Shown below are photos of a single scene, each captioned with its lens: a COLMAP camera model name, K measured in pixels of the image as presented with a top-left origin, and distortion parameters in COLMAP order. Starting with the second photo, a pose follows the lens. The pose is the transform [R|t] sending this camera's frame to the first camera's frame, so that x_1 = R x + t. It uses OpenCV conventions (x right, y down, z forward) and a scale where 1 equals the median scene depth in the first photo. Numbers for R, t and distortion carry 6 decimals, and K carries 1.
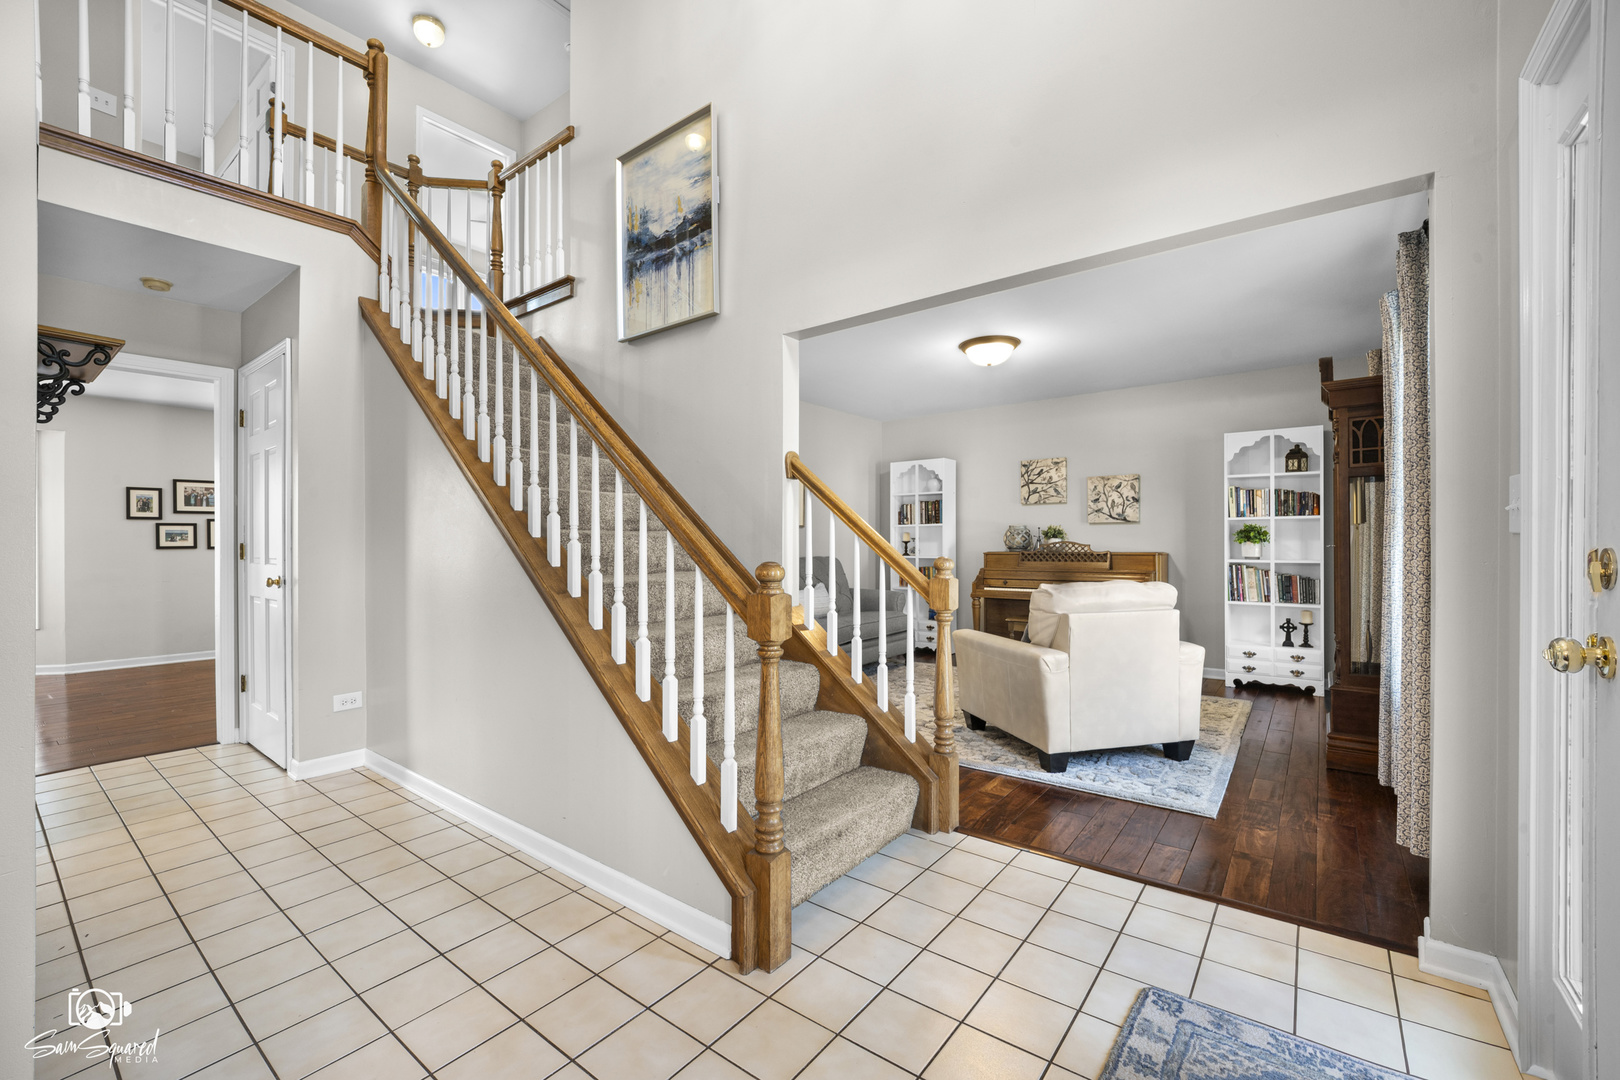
lens RADIAL K [[672.0, 0, 810.2], [0, 672.0, 545.1], [0, 0, 1]] dist [-0.011275, -0.000322]
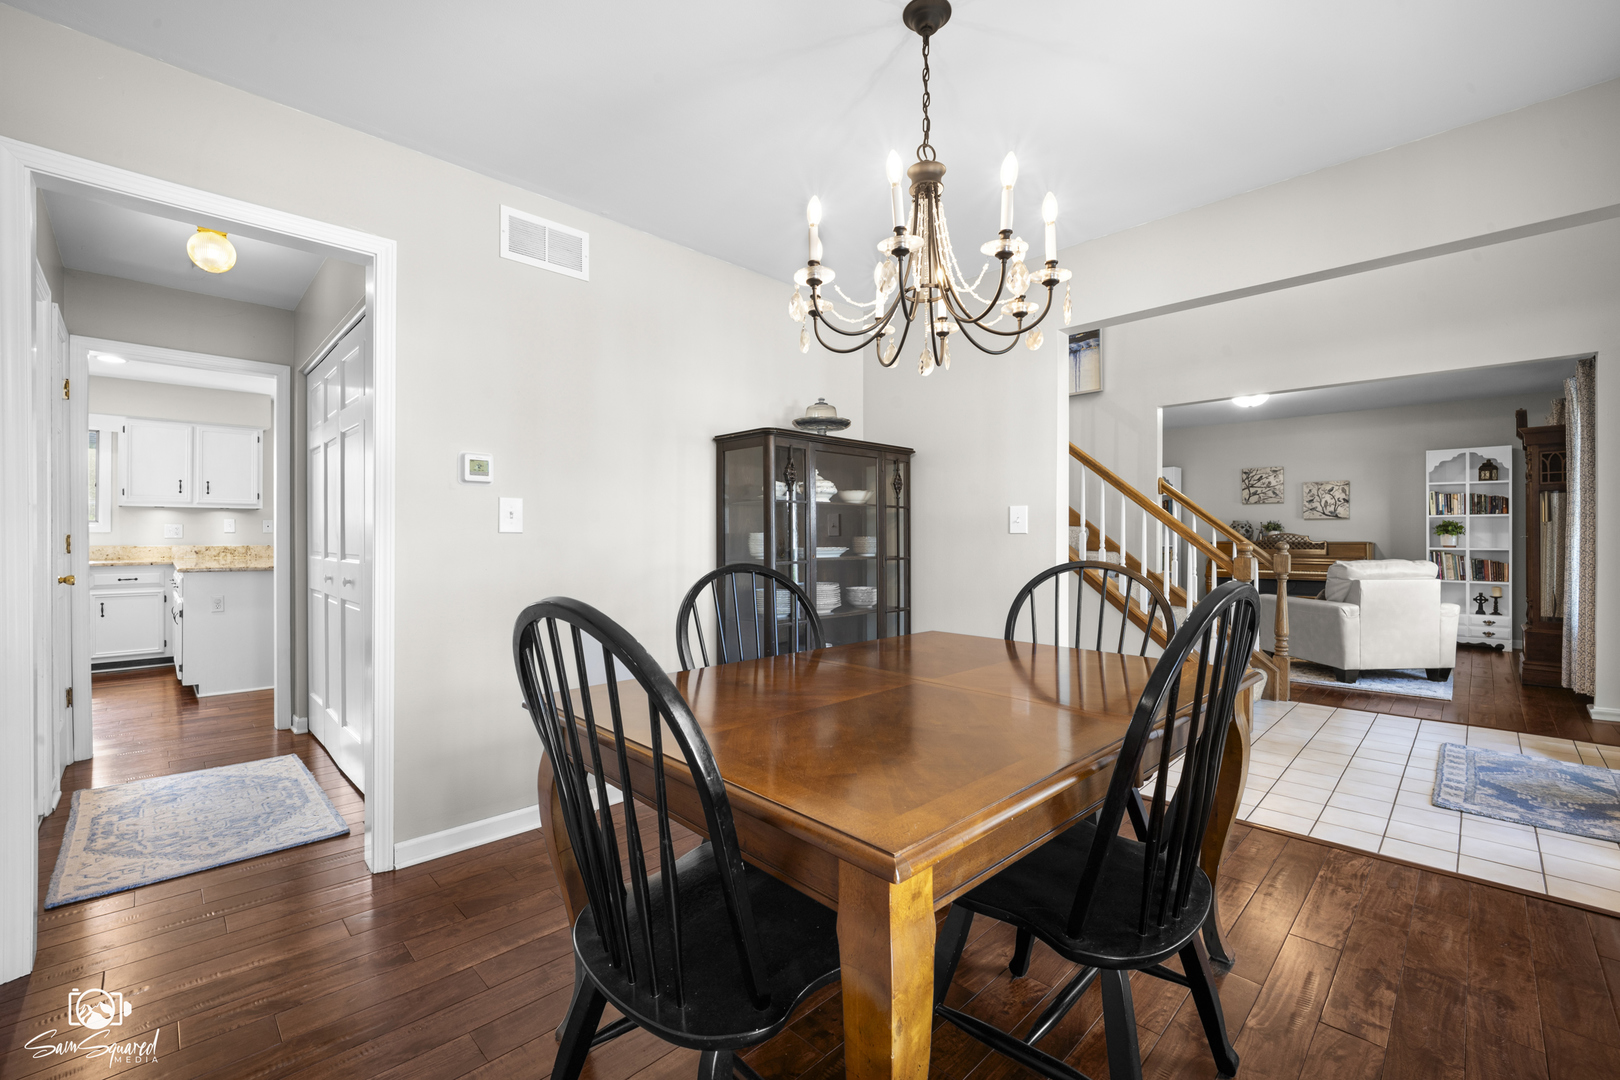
lens RADIAL K [[677.7, 0, 811.1], [0, 677.7, 534.7], [0, 0, 1]] dist [-0.032634, 0.007200]
pose [[0.990724, 0.003343, -0.135847, -0.400771], [-0.003523, 0.999993, -0.001086, 0.002324], [0.135843, 0.001555, 0.990729, -0.449794]]
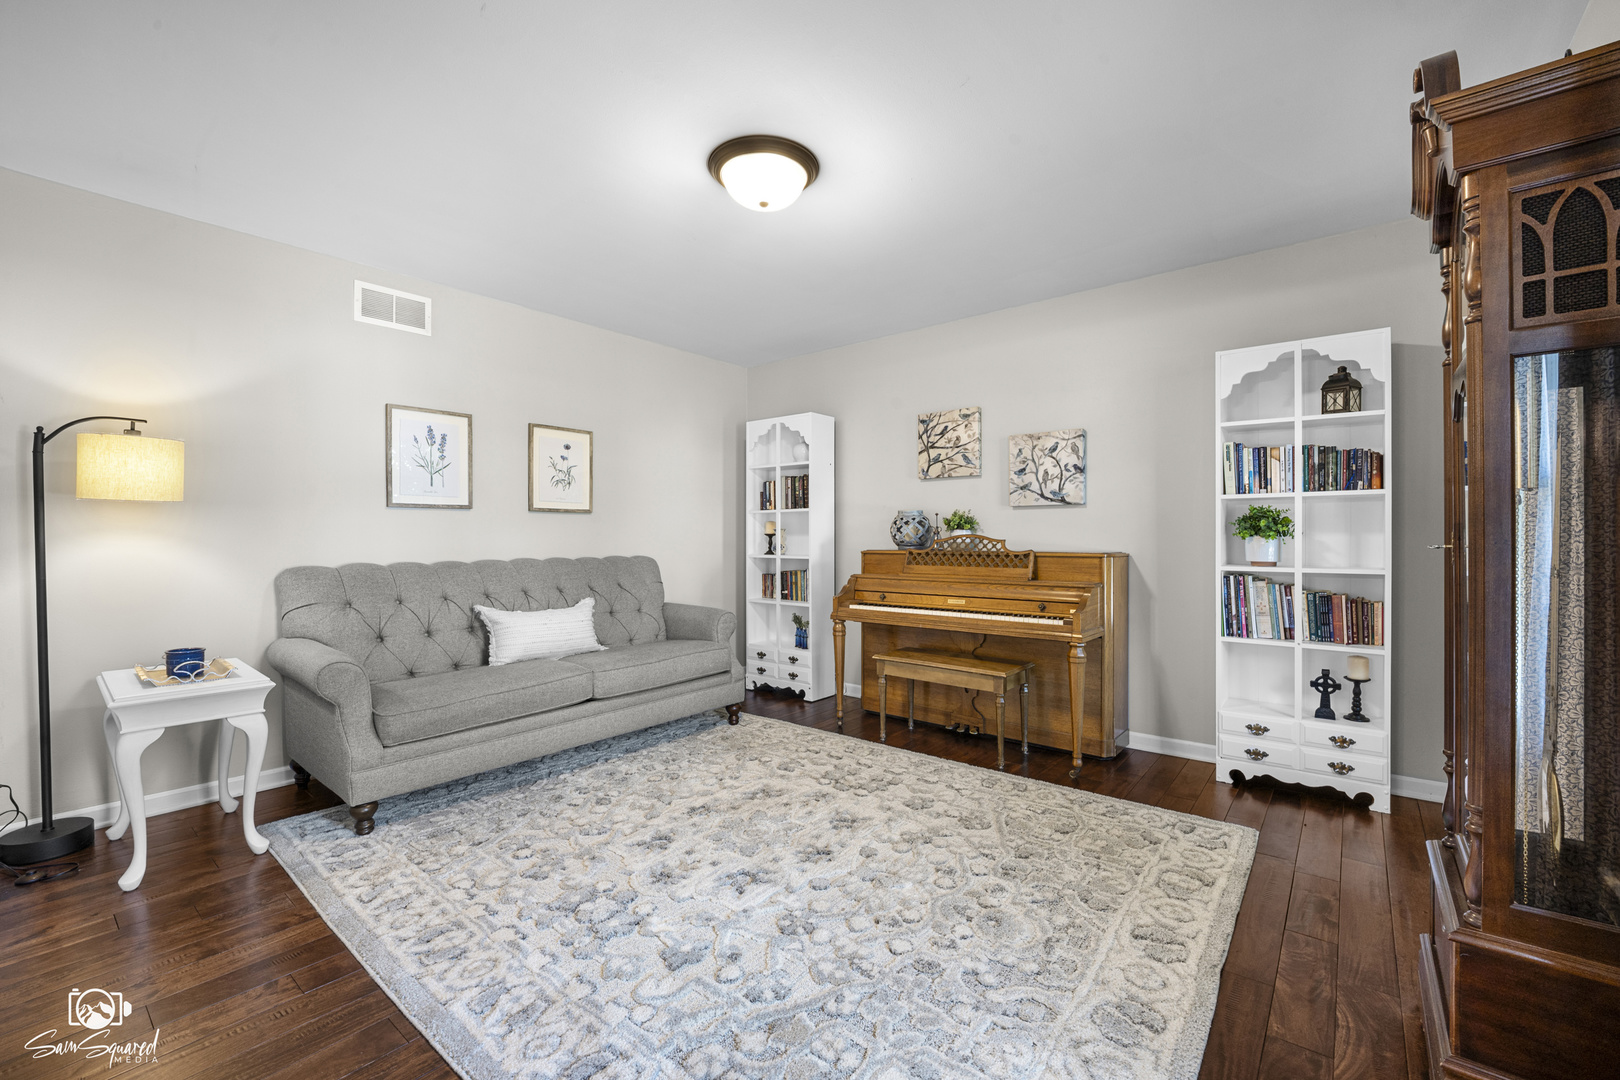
lens RADIAL K [[668.0, 0, 810.0], [0, 668.0, 538.4], [0, 0, 1]] dist [-0.019249, 0.000056]
pose [[0.999524, 0.004510, -0.030508, 0.285612], [-0.004555, 0.999989, -0.001405, -0.000226], [0.030501, 0.001543, 0.999534, 0.413861]]
